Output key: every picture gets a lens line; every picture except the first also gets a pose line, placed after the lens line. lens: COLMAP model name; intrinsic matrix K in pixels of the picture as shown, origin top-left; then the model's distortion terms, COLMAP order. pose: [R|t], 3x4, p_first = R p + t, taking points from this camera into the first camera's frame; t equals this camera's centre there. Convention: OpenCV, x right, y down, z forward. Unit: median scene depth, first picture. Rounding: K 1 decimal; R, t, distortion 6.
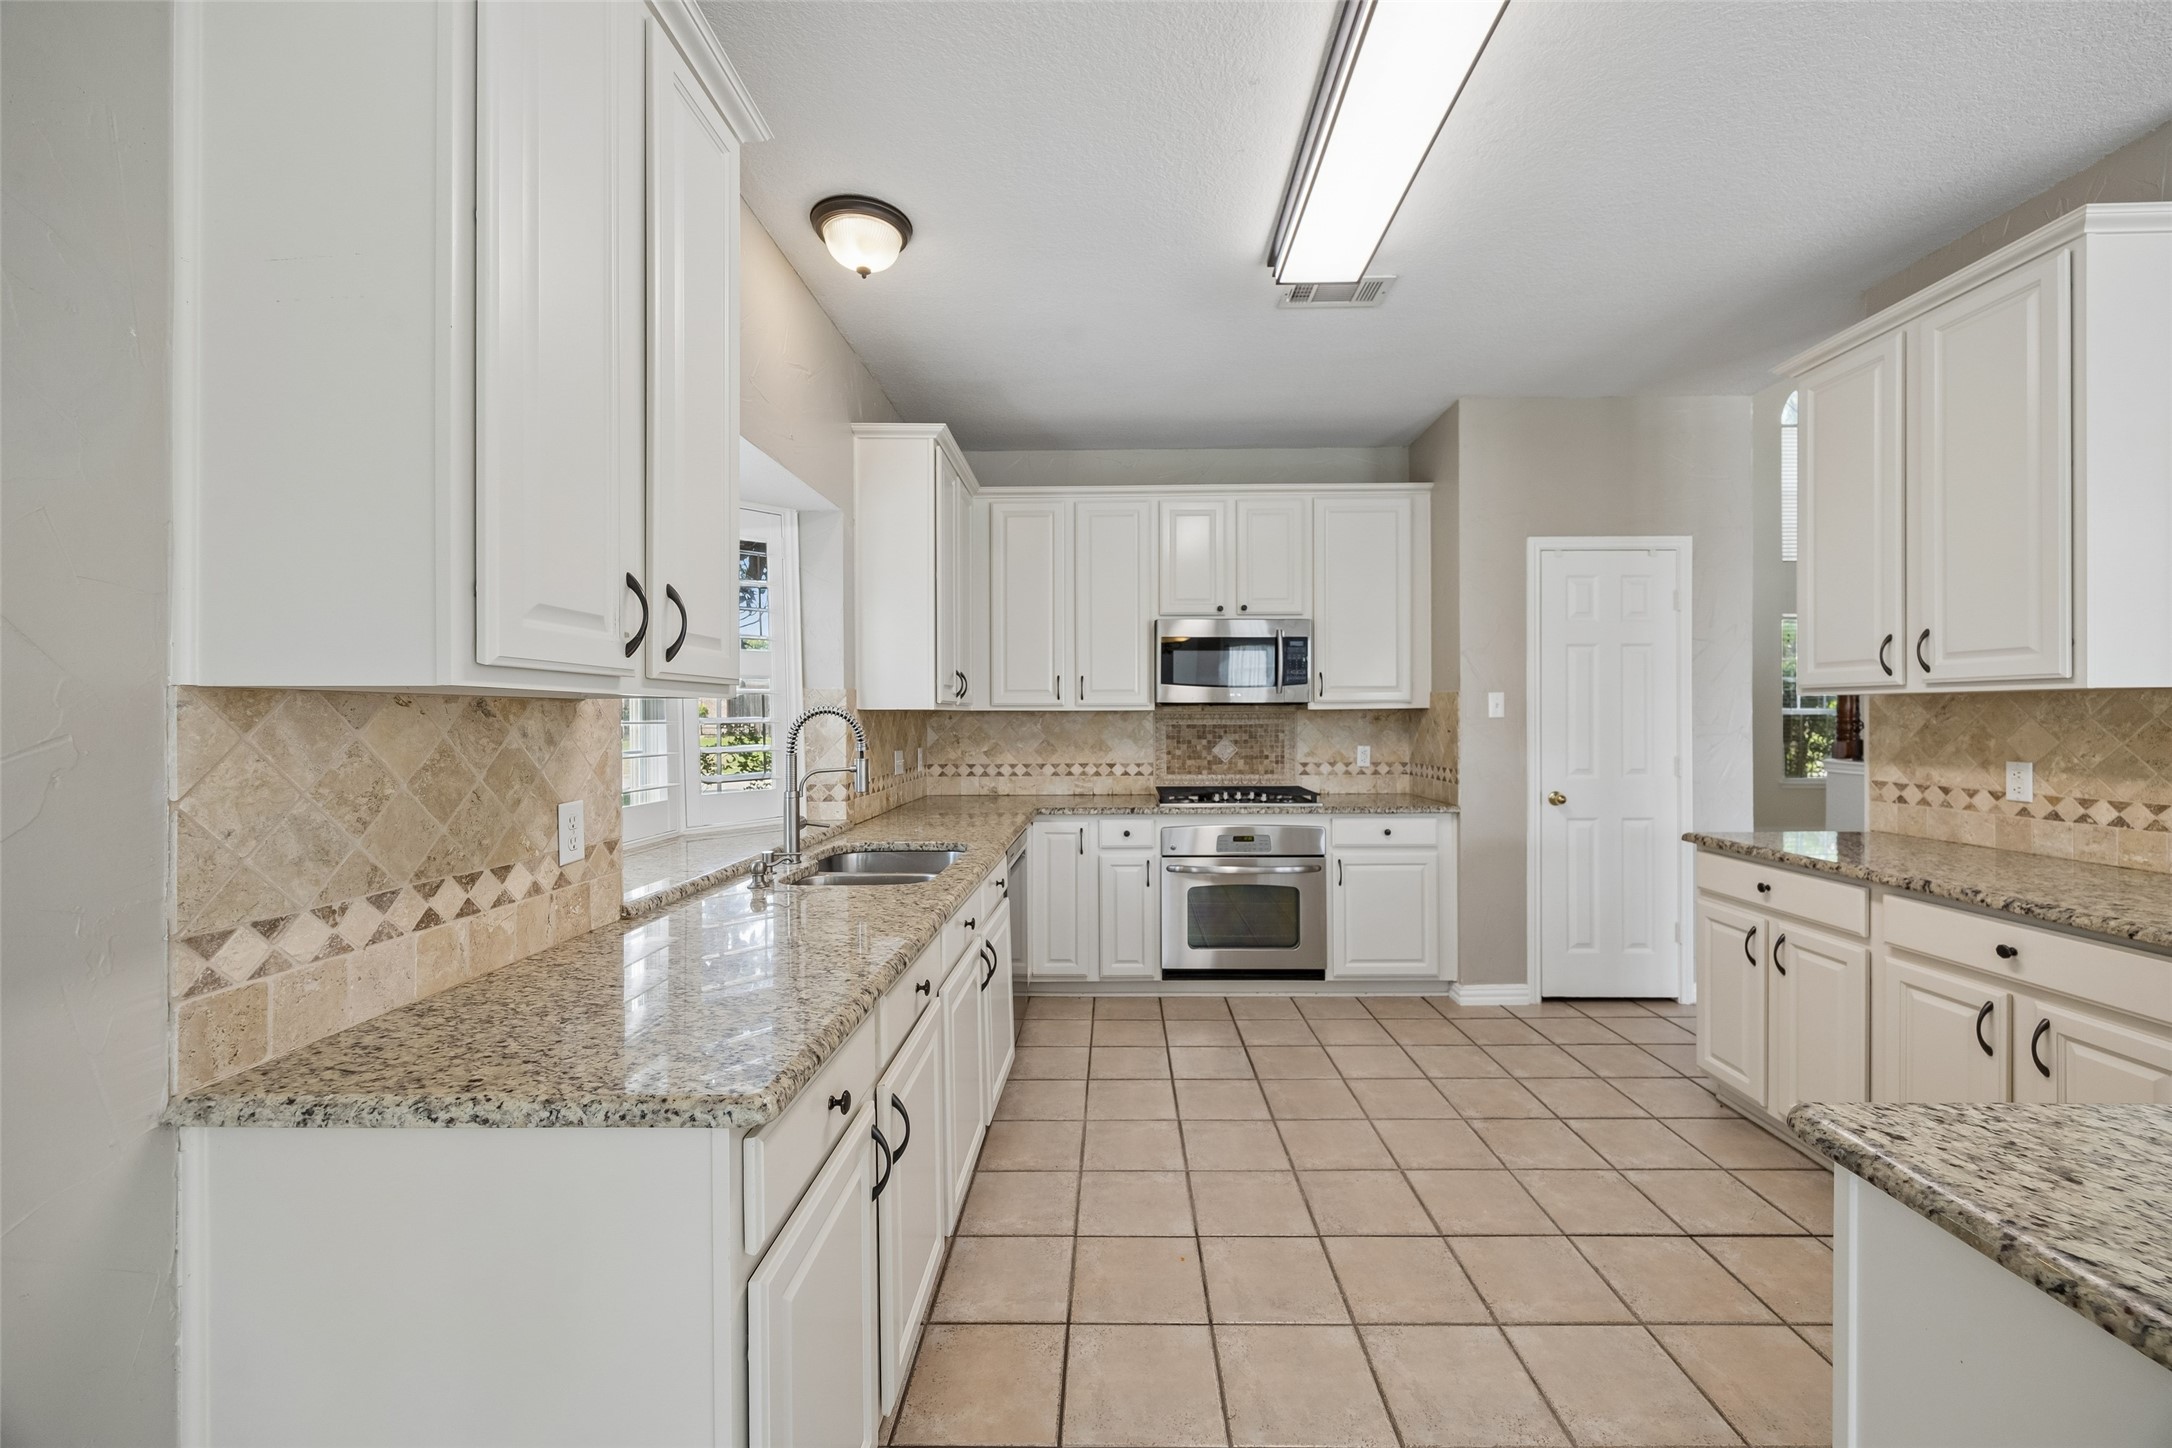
lens RADIAL K [[834.5, 0, 1098.2], [0, 834.5, 717.2], [0, 0, 1]] dist [0.000869, 0.000891]
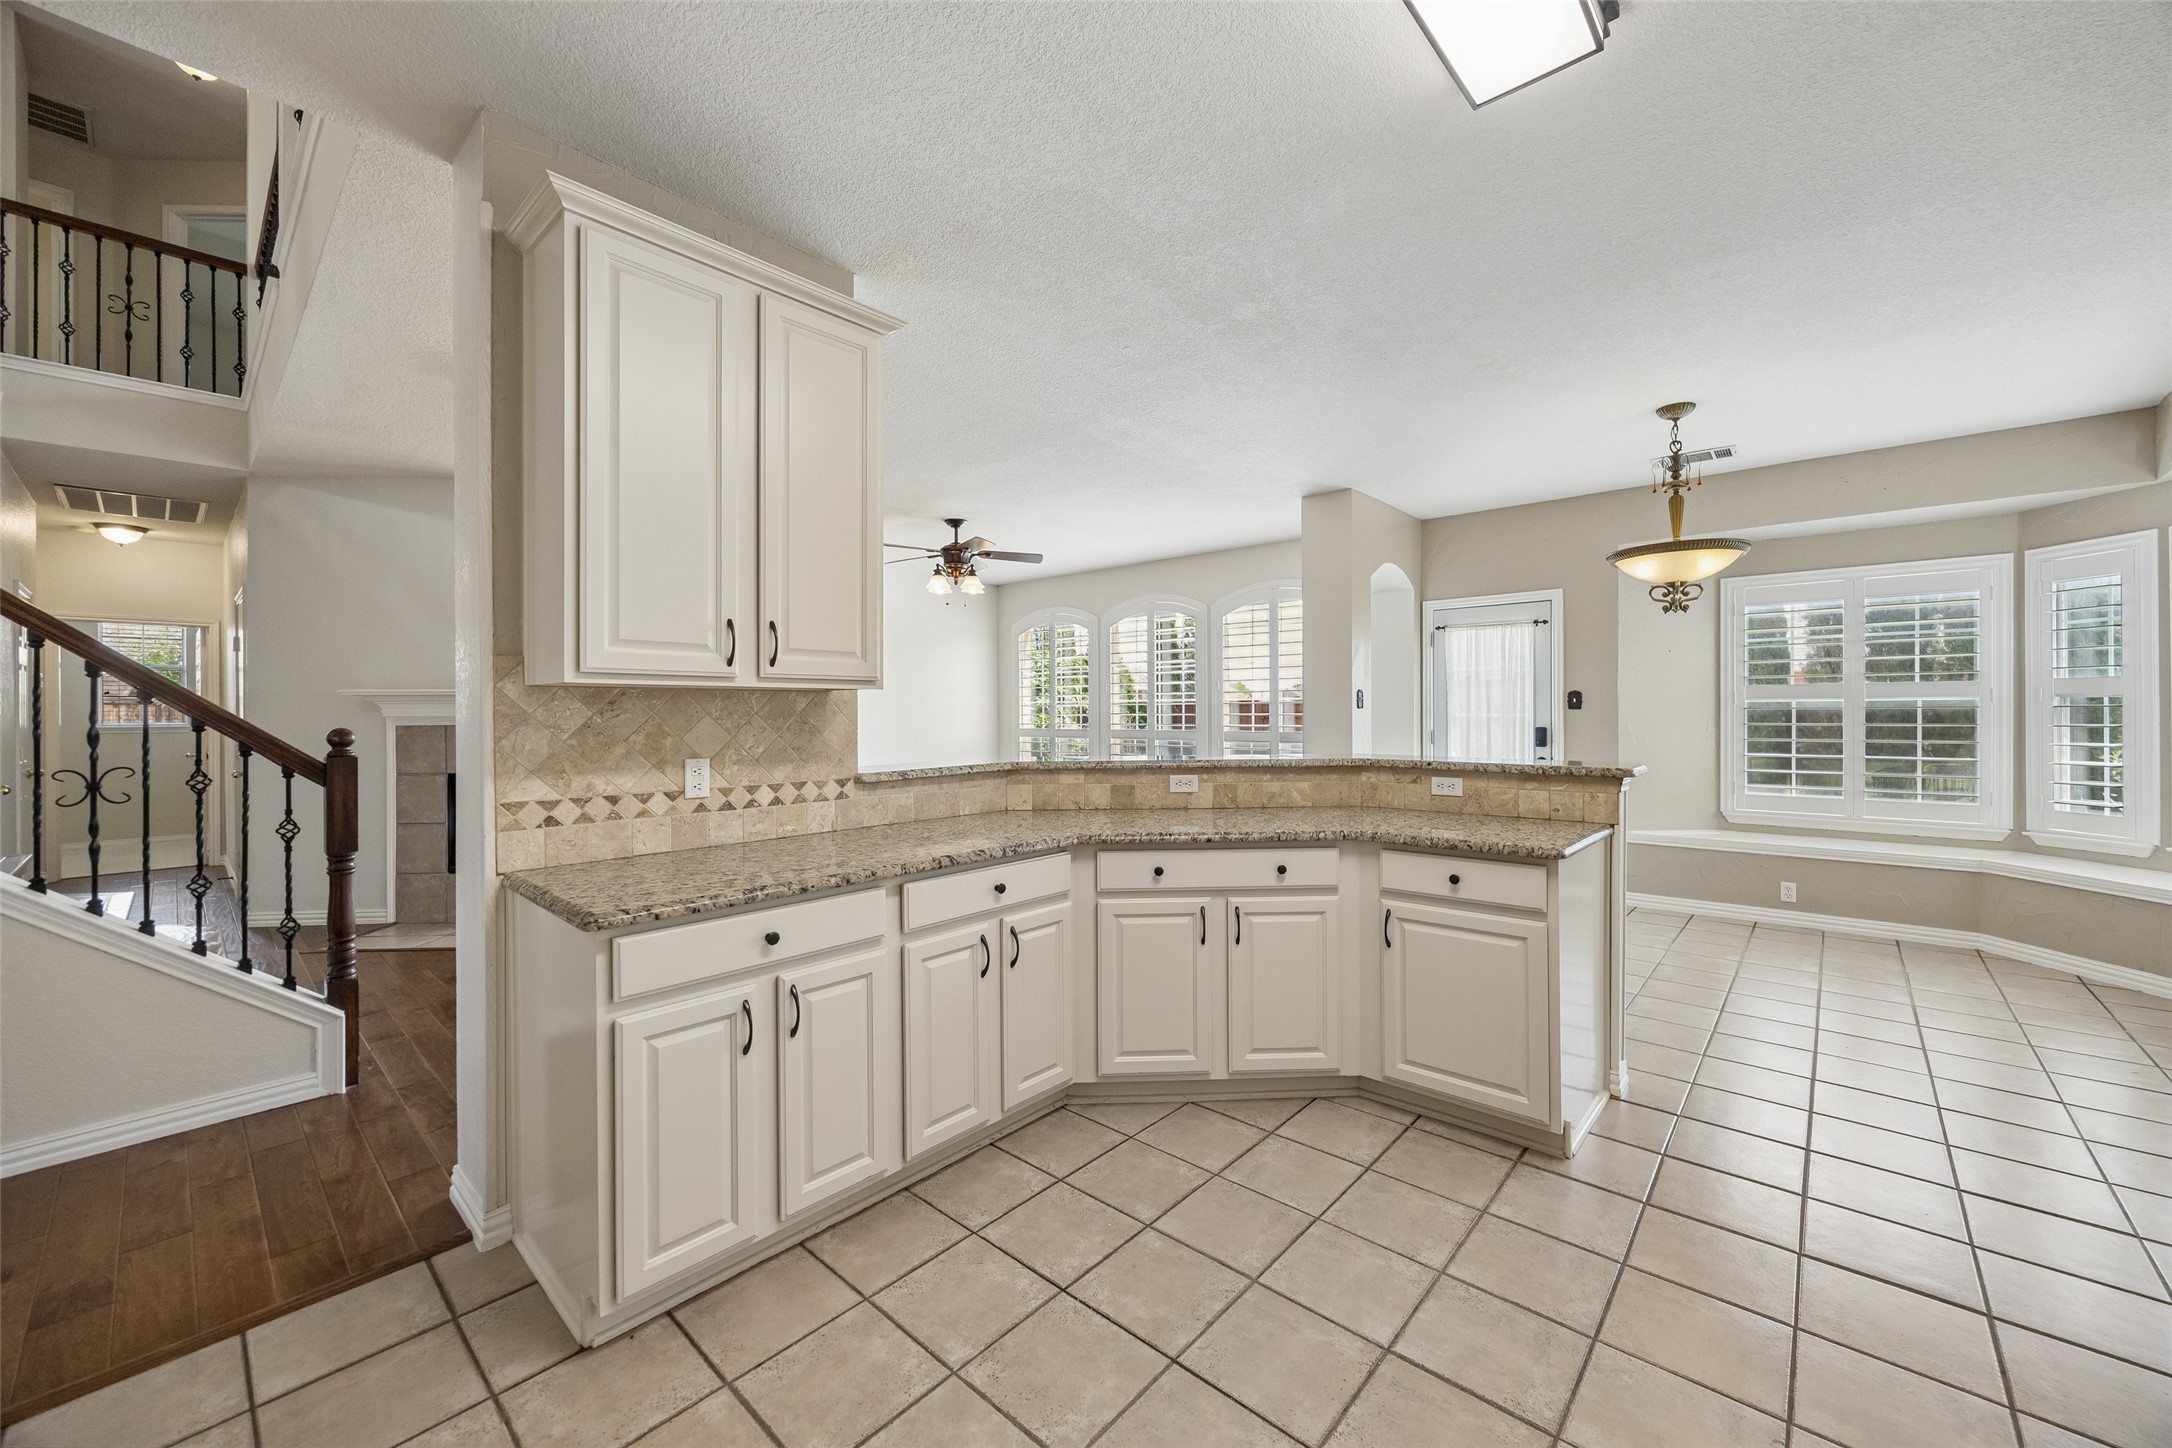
lens RADIAL K [[834.5, 0, 1105.6], [0, 834.5, 709.2], [0, 0, 1]] dist [0.000869, 0.000891]
pose [[-0.761577, 0.010318, 0.647992, 0.076243], [0.009670, 0.999943, -0.004558, 0.003545], [-0.648002, 0.002795, -0.761633, 1.419551]]
